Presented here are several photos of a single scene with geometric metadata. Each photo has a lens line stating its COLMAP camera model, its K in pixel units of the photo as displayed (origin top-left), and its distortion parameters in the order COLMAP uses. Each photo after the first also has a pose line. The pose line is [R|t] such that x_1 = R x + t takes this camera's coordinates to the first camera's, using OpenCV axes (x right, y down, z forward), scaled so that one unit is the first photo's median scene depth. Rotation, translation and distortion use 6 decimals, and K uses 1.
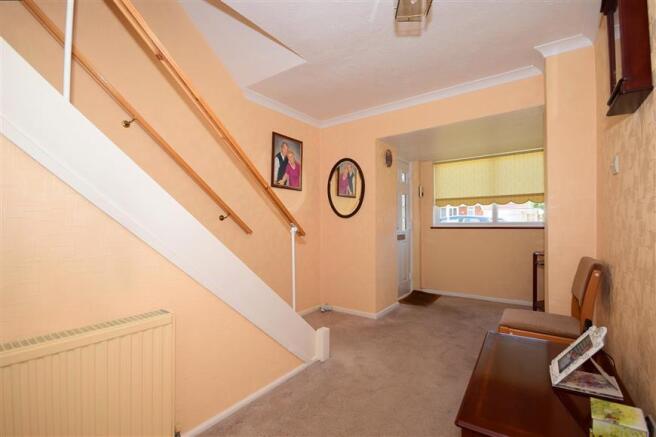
lens RADIAL K [[289.5, 0, 328.7], [0, 289.5, 219.2], [0, 0, 1]] dist [-0.003725, -0.000231]
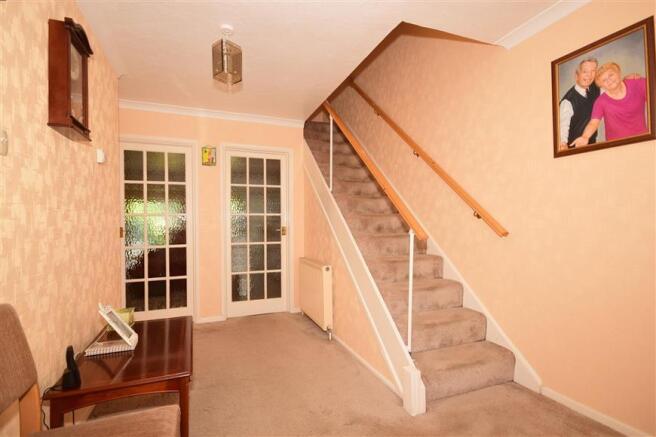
lens RADIAL K [[316.5, 0, 327.4], [0, 316.5, 220.8], [0, 0, 1]] dist [-0.002353, -0.000302]
pose [[-0.520318, -0.004838, -0.853959, 0.551316], [0.027018, 0.999390, -0.022124, 0.013771], [0.853545, -0.034584, -0.519869, 0.903131]]
